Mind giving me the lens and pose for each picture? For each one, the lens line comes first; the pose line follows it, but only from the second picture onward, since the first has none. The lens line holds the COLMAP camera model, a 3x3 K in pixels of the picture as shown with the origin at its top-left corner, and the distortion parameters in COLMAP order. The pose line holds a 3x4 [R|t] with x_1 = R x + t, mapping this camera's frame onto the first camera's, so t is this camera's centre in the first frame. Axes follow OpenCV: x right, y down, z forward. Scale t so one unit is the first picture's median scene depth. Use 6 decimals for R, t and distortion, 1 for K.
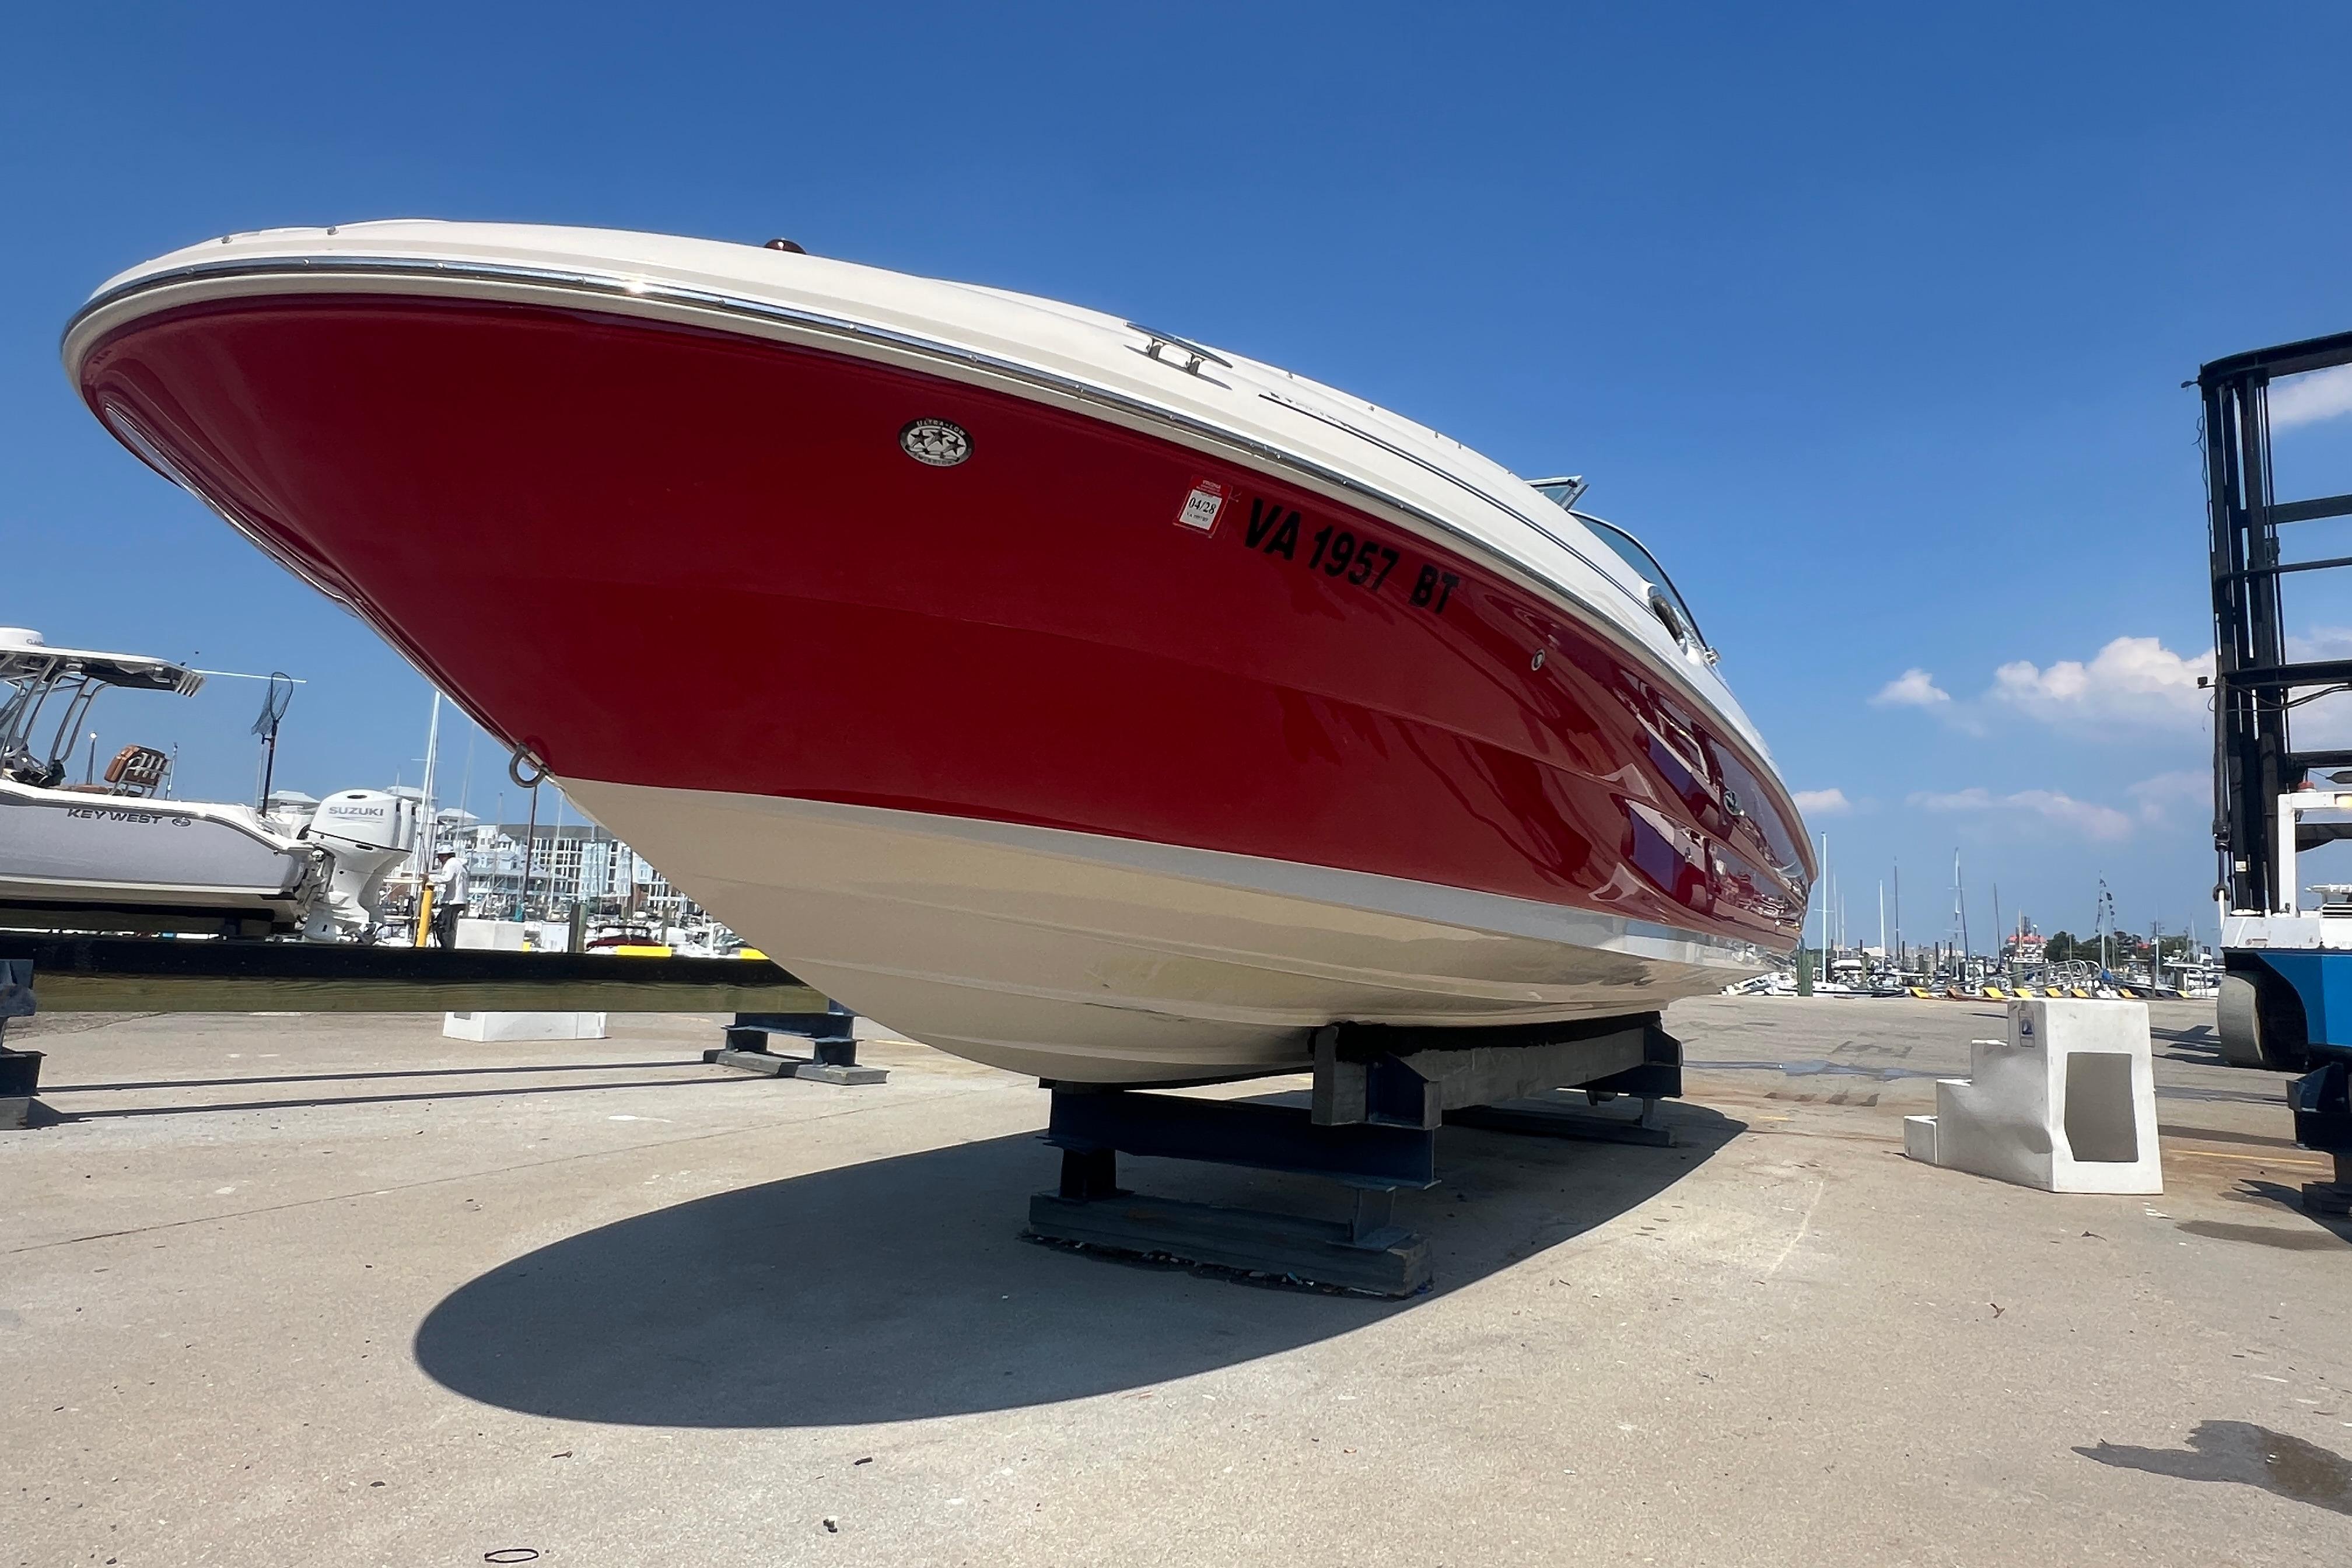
lens RADIAL K [[1307.1, 0, 1142.4], [0, 1307.1, 800.7], [0, 0, 1]] dist [-0.006568, 0.002225]
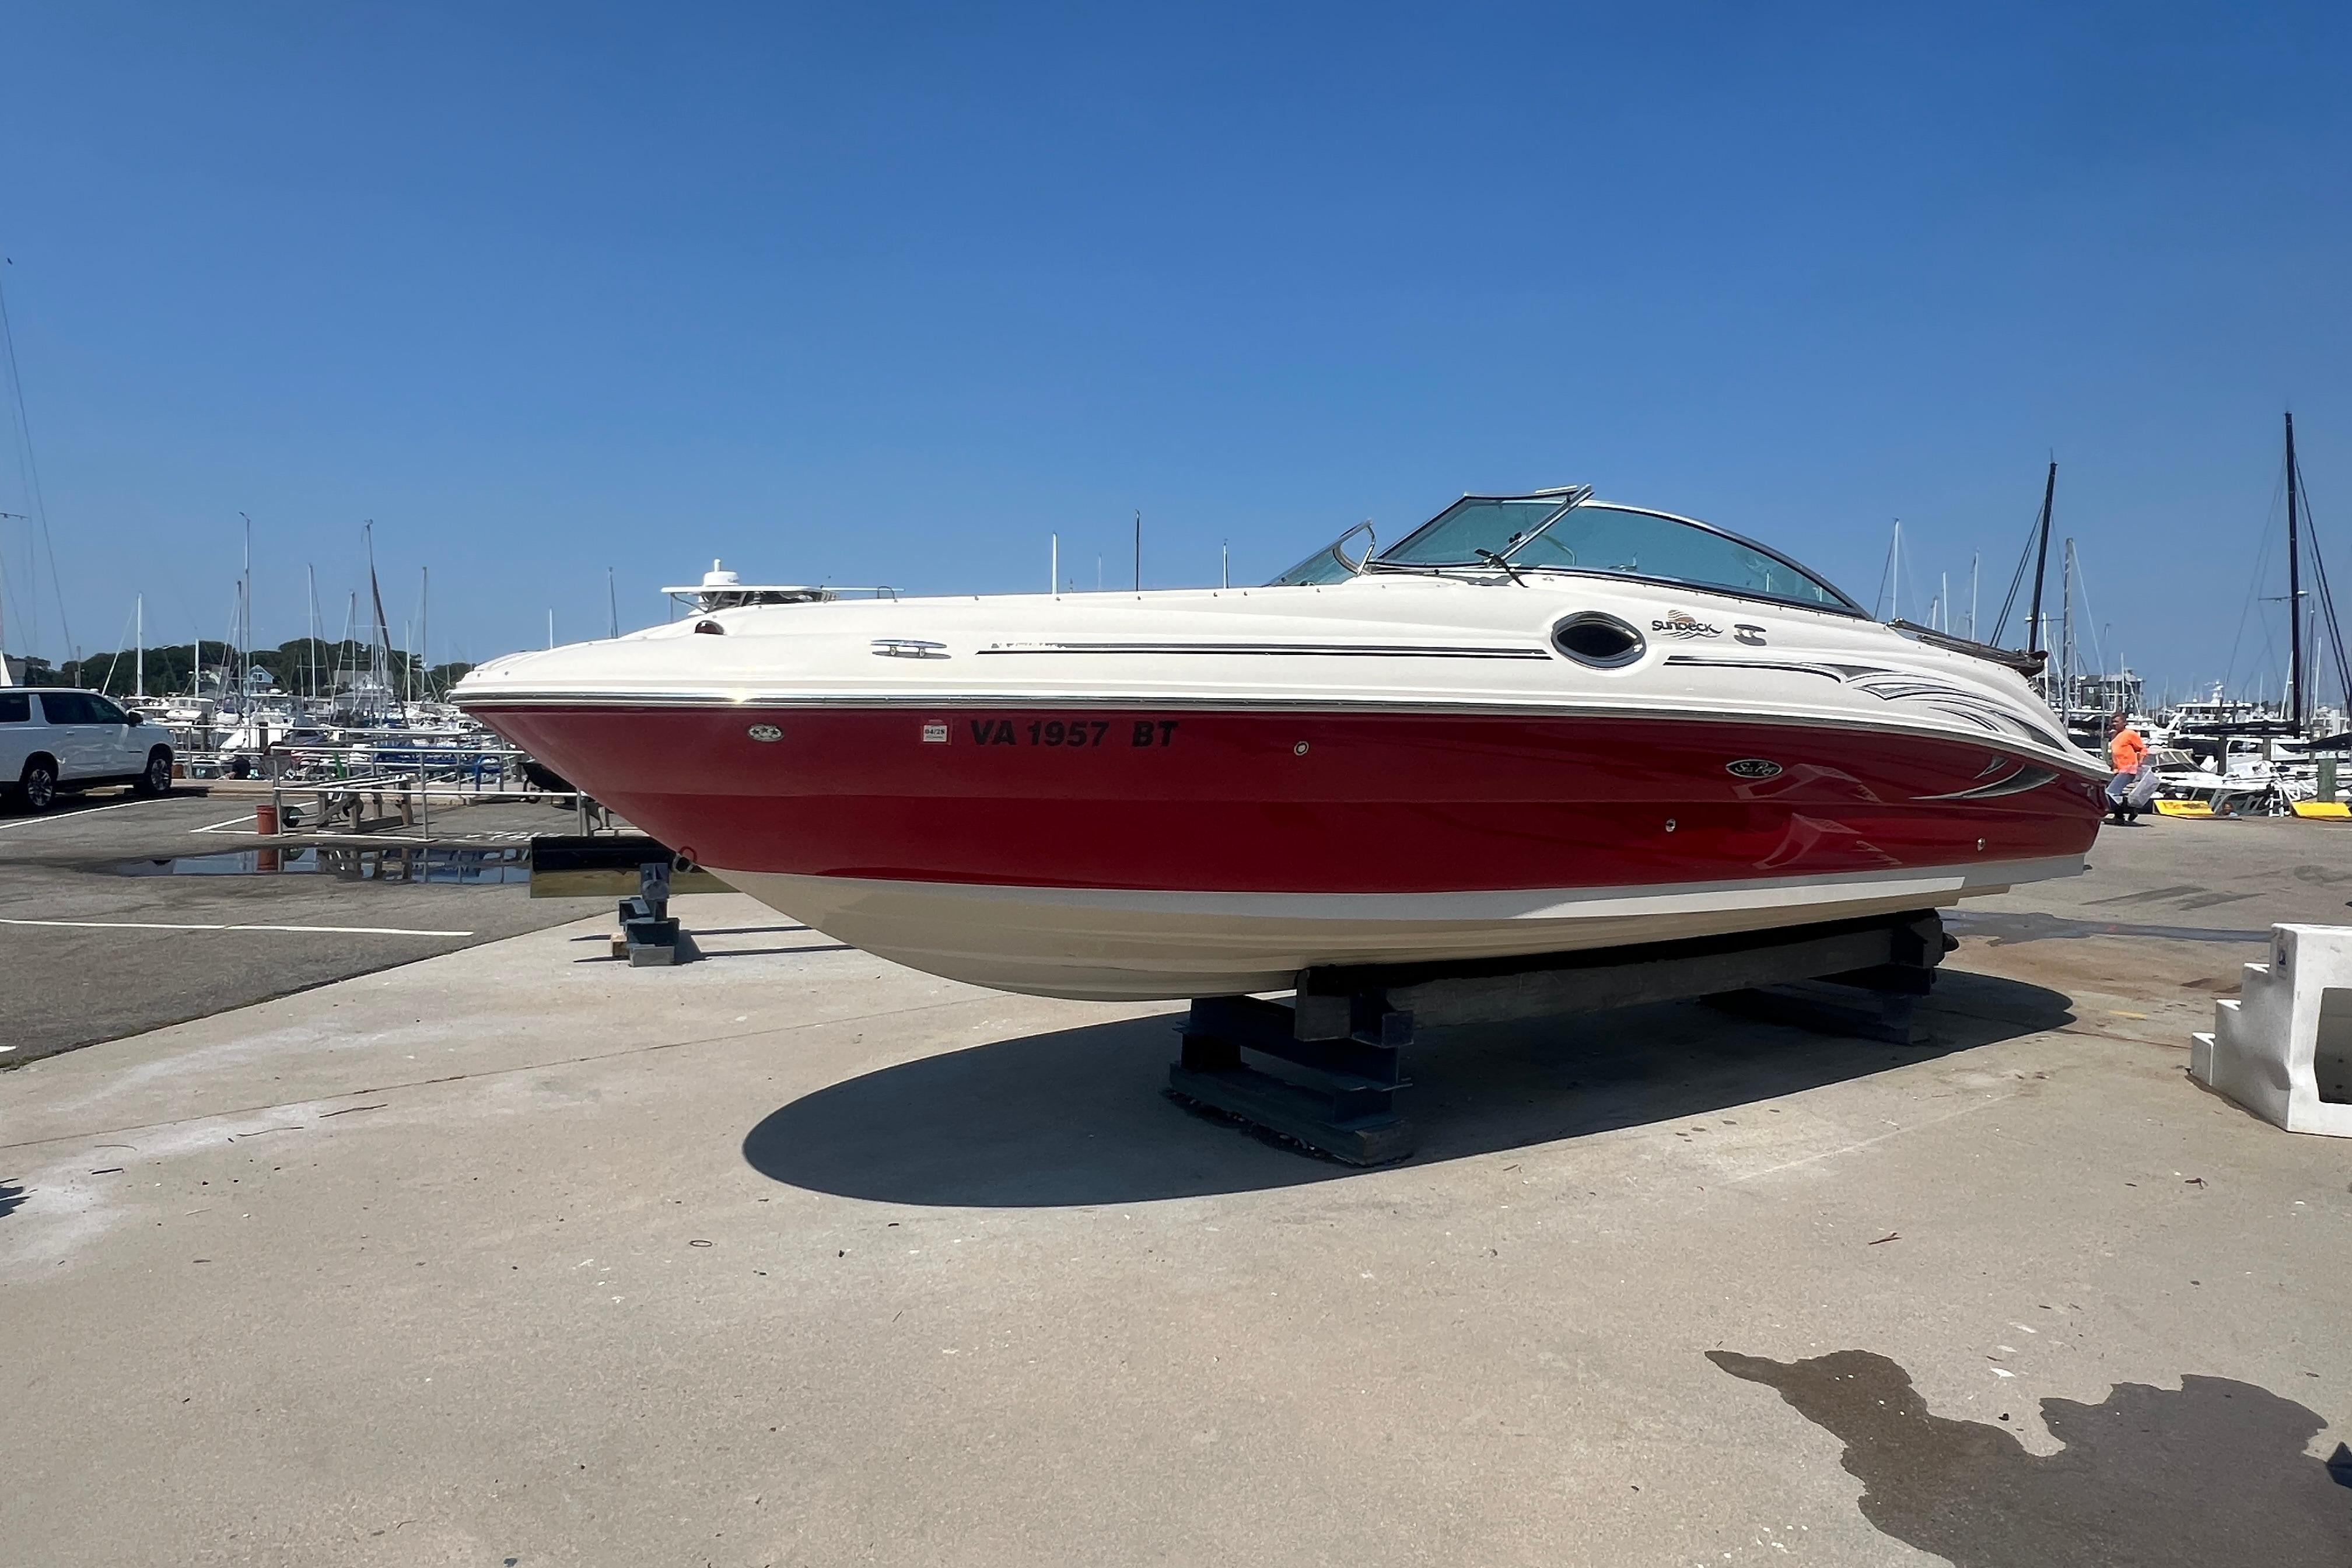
lens RADIAL K [[1307.1, 0, 1170.3], [0, 1307.1, 777.1], [0, 0, 1]] dist [-0.006568, 0.002225]
pose [[0.902335, -0.011302, -0.430887, 0.362563], [0.069647, 0.990343, 0.119872, -0.118164], [0.425371, -0.138174, 0.894409, -0.146777]]
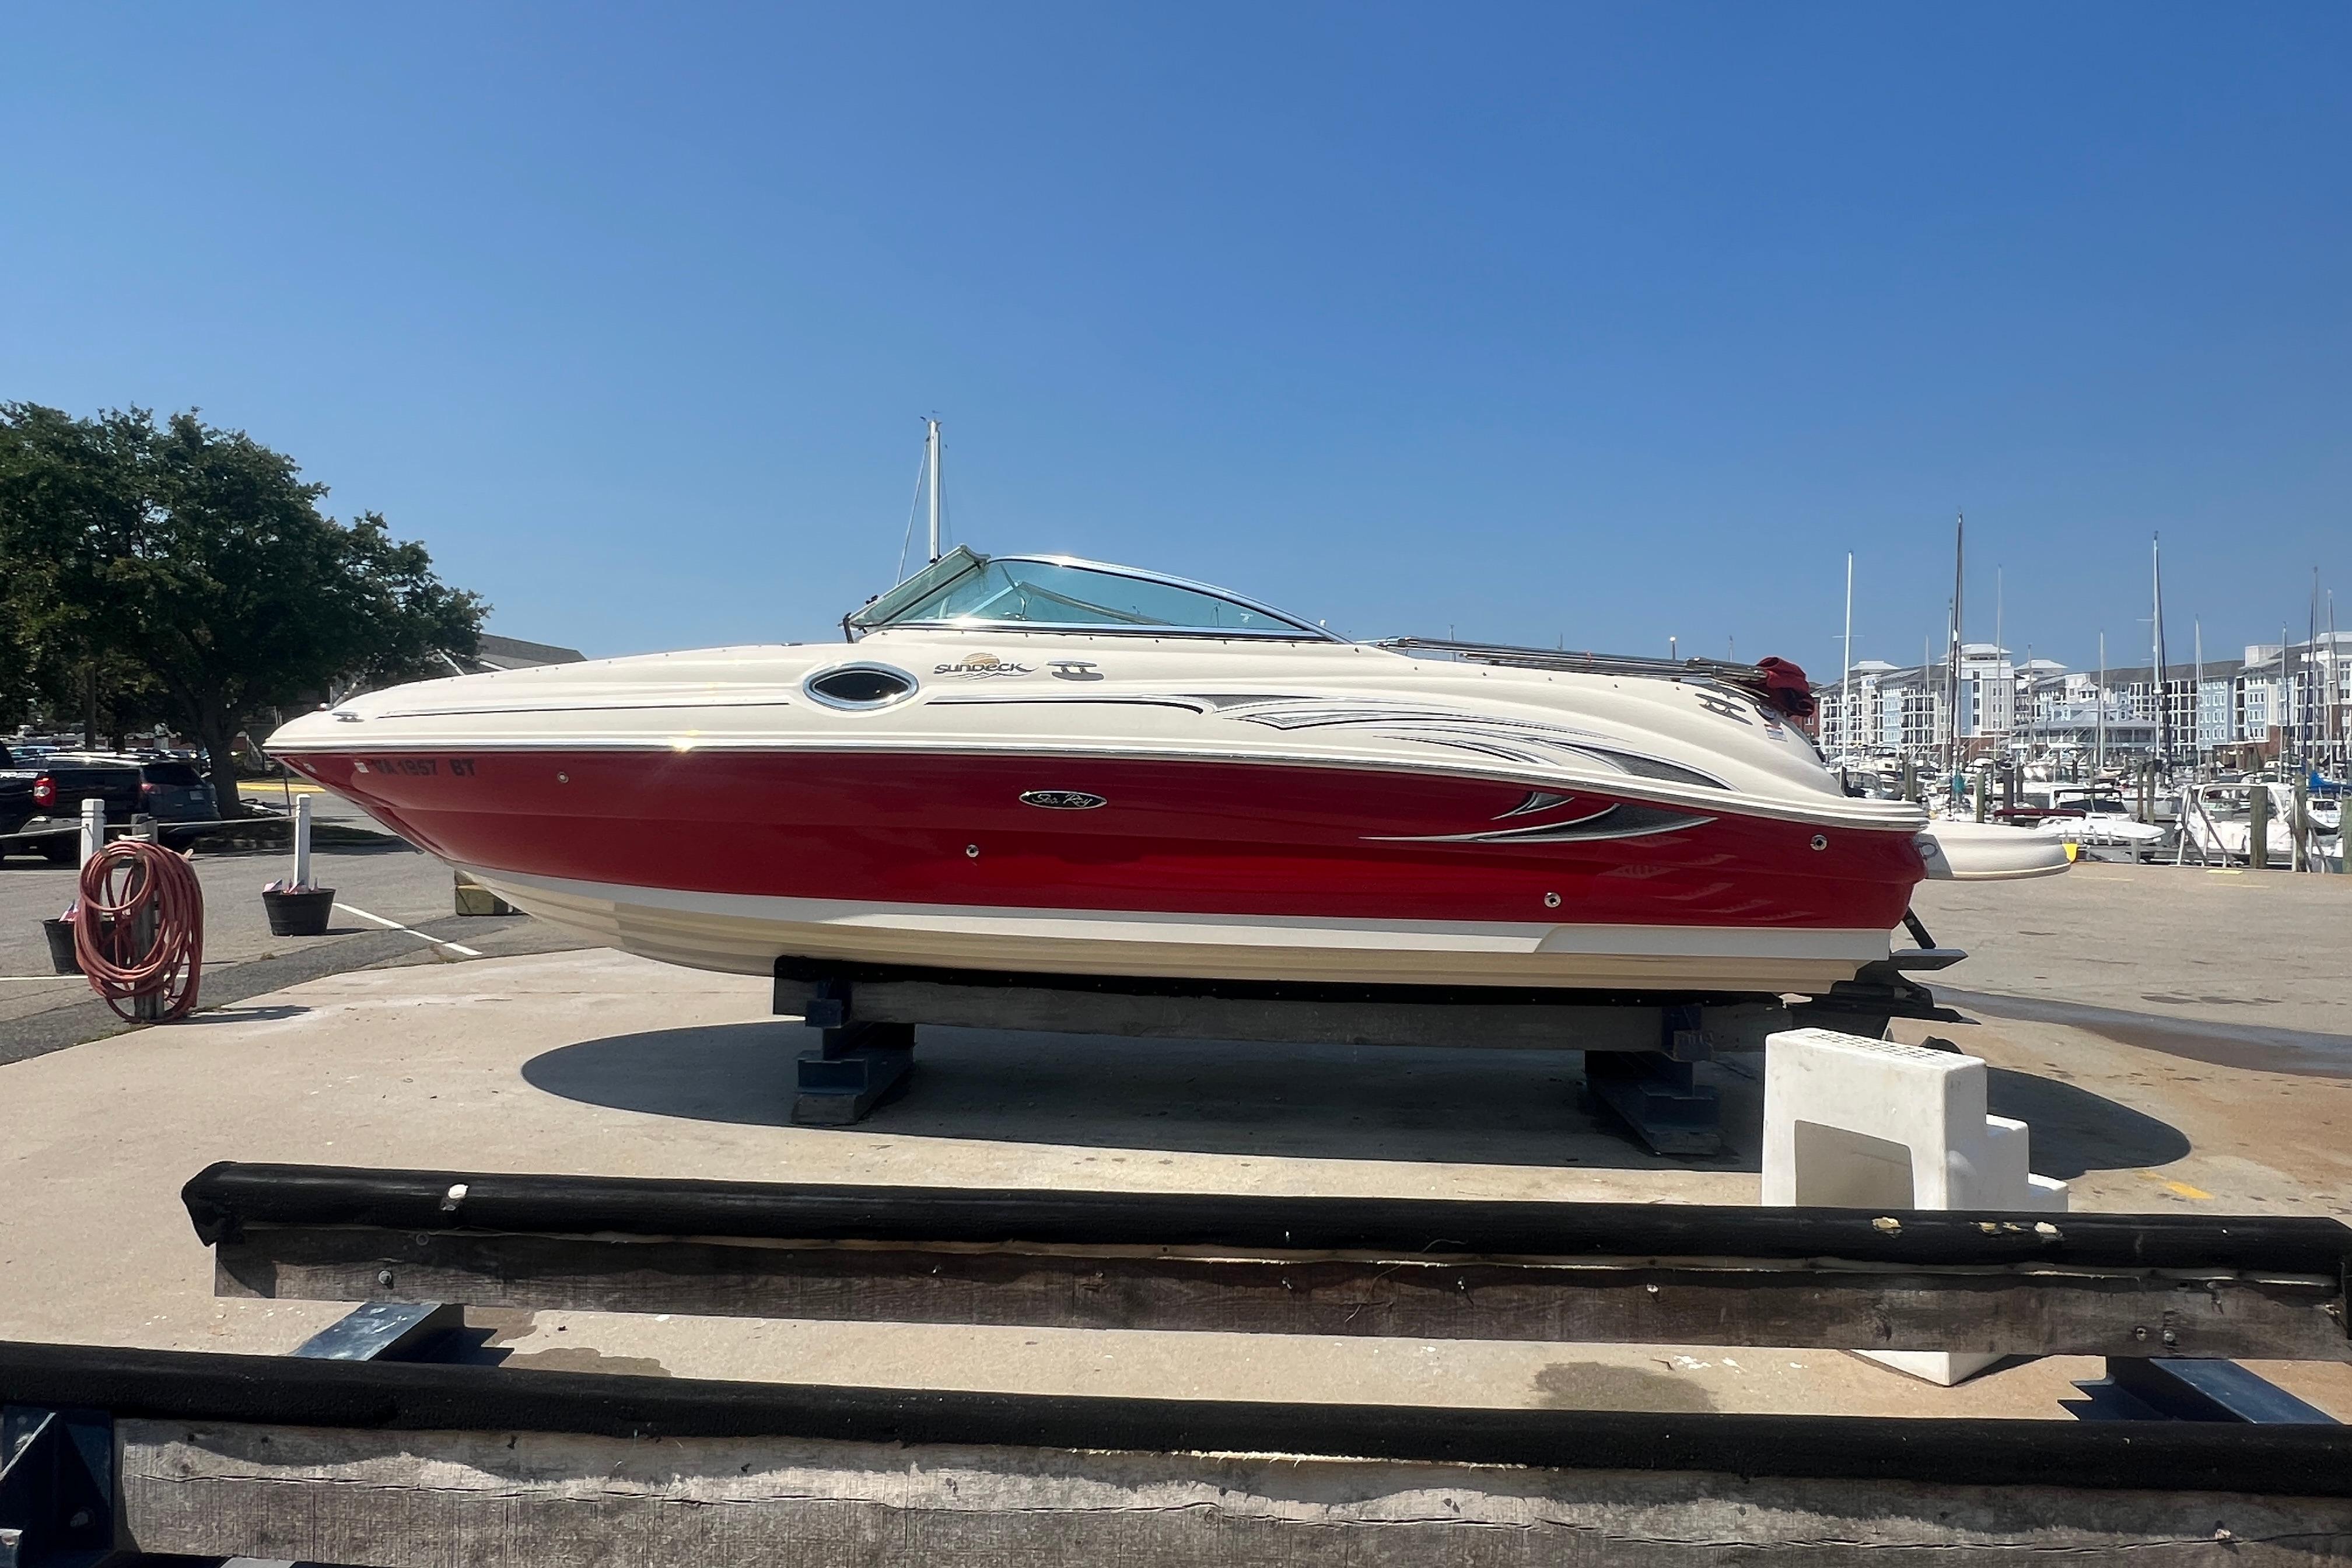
lens RADIAL K [[1307.1, 0, 1153.4], [0, 1307.1, 771.0], [0, 0, 1]] dist [-0.006568, 0.002225]
pose [[0.437512, -0.030536, -0.898694, 1.133066], [0.108403, 0.993925, 0.019002, -0.027522], [0.892655, -0.105734, 0.438164, 0.431110]]
